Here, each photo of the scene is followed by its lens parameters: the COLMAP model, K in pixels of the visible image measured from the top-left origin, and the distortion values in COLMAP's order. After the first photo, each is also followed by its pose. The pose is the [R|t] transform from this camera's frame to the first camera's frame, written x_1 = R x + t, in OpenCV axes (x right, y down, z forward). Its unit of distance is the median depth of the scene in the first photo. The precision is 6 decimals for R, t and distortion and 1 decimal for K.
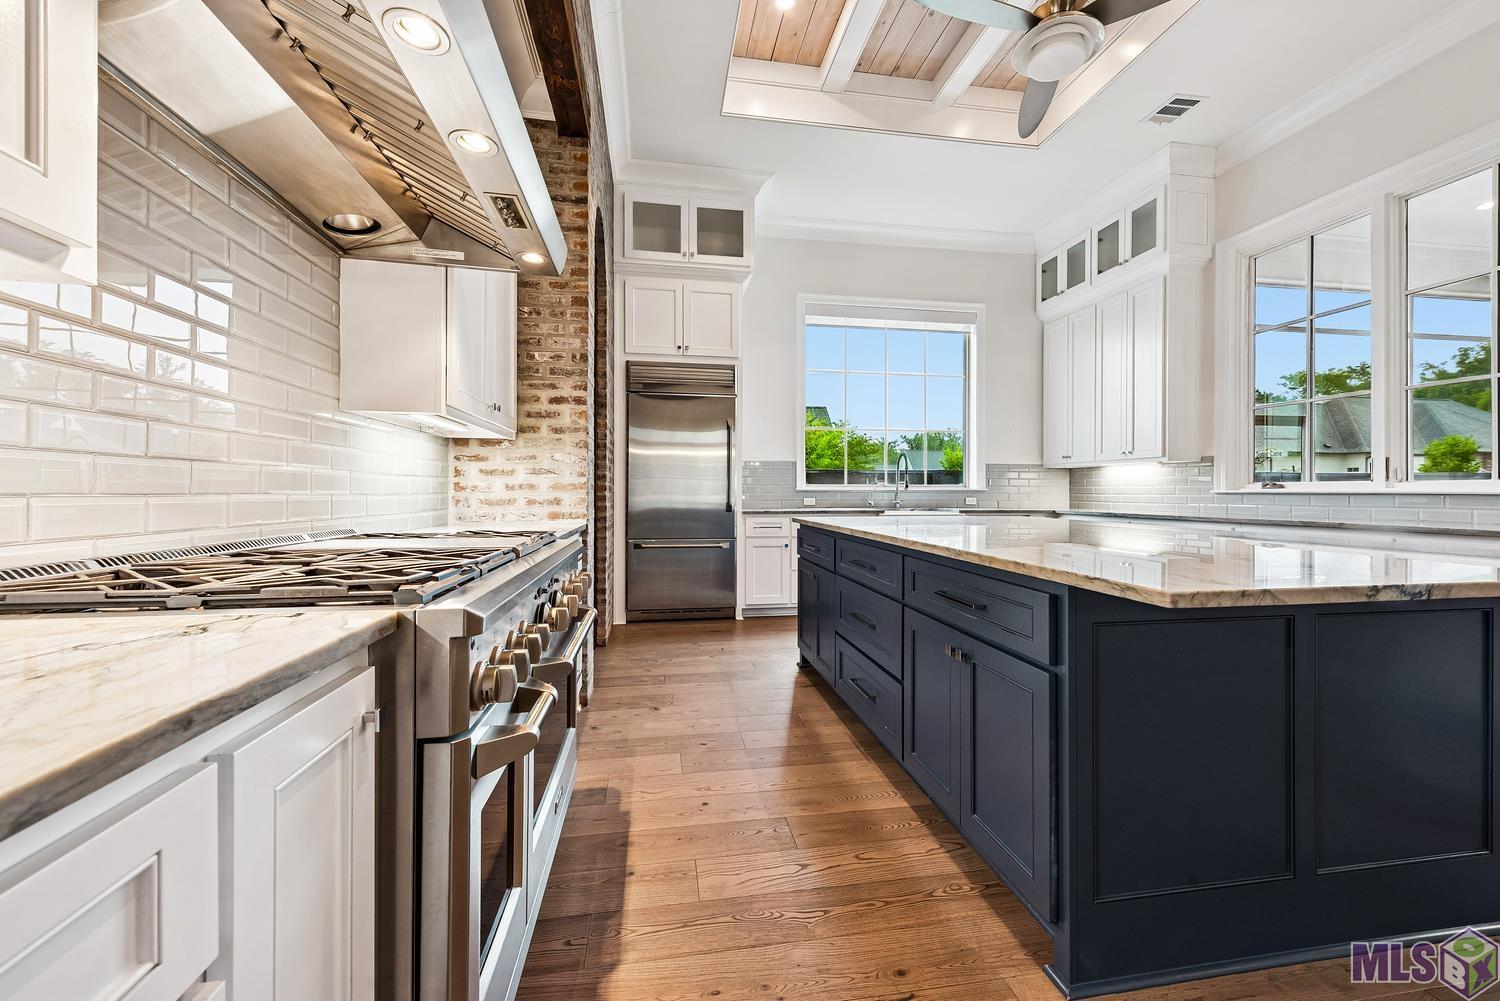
lens RADIAL K [[587.5, 0, 751.7], [0, 587.5, 496.4], [0, 0, 1]] dist [0.003952, -0.001423]
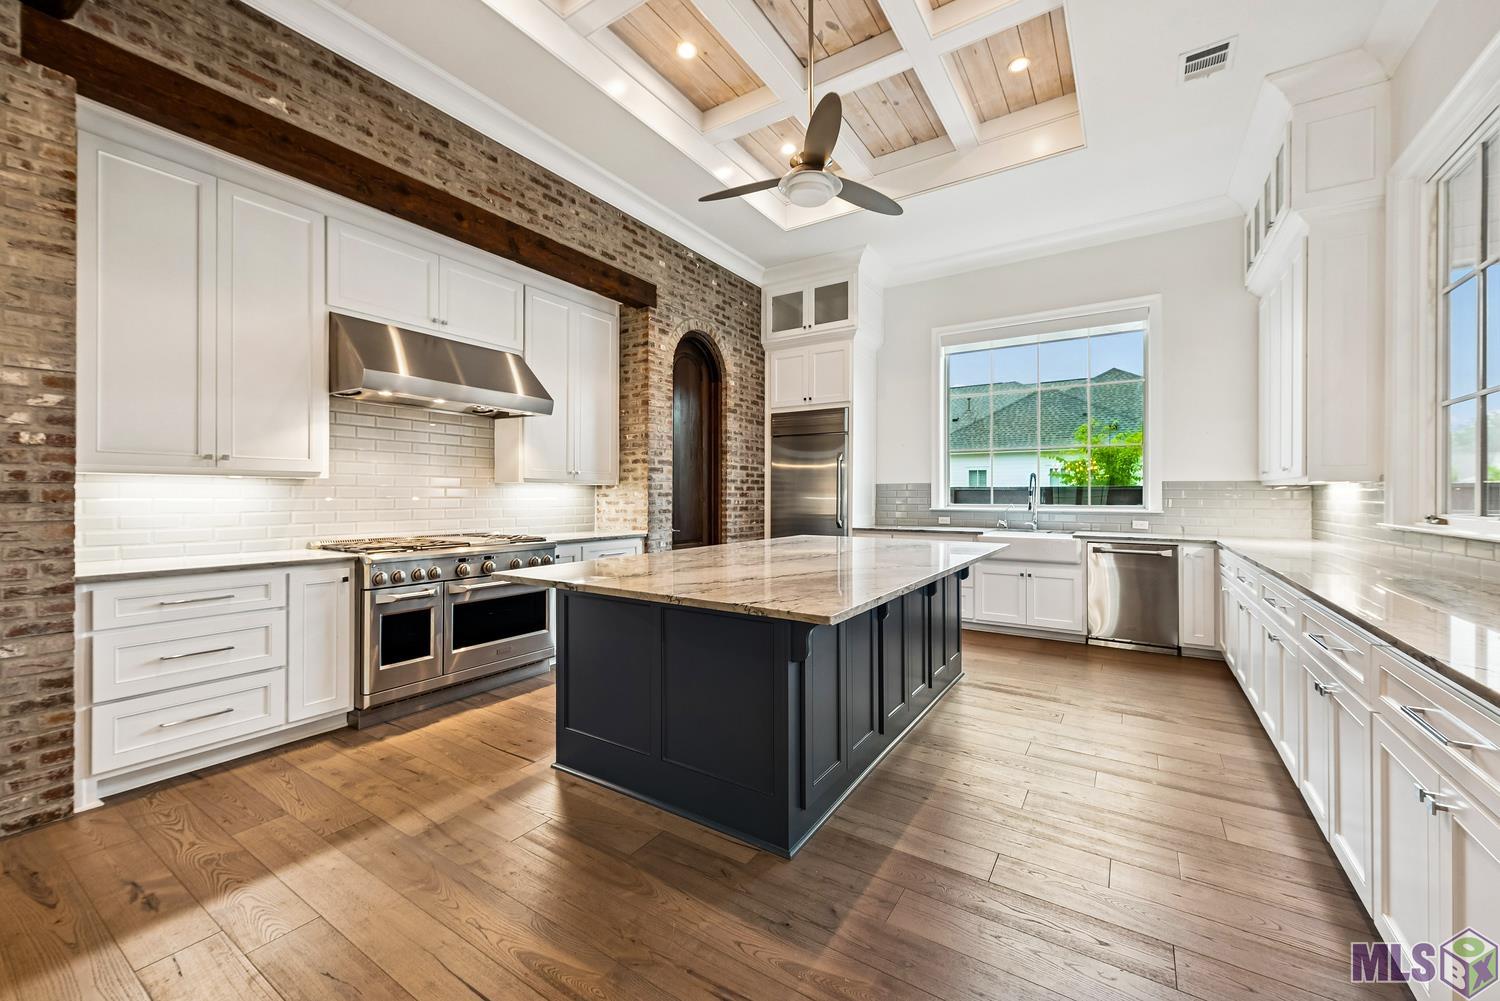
lens RADIAL K [[587.5, 0, 755.6], [0, 587.5, 497.0], [0, 0, 1]] dist [0.003952, -0.001423]
pose [[0.739069, -0.000502, -0.673629, 1.097047], [-0.006072, 0.999954, -0.007407, -0.048059], [0.673602, 0.009565, 0.739032, -0.038805]]
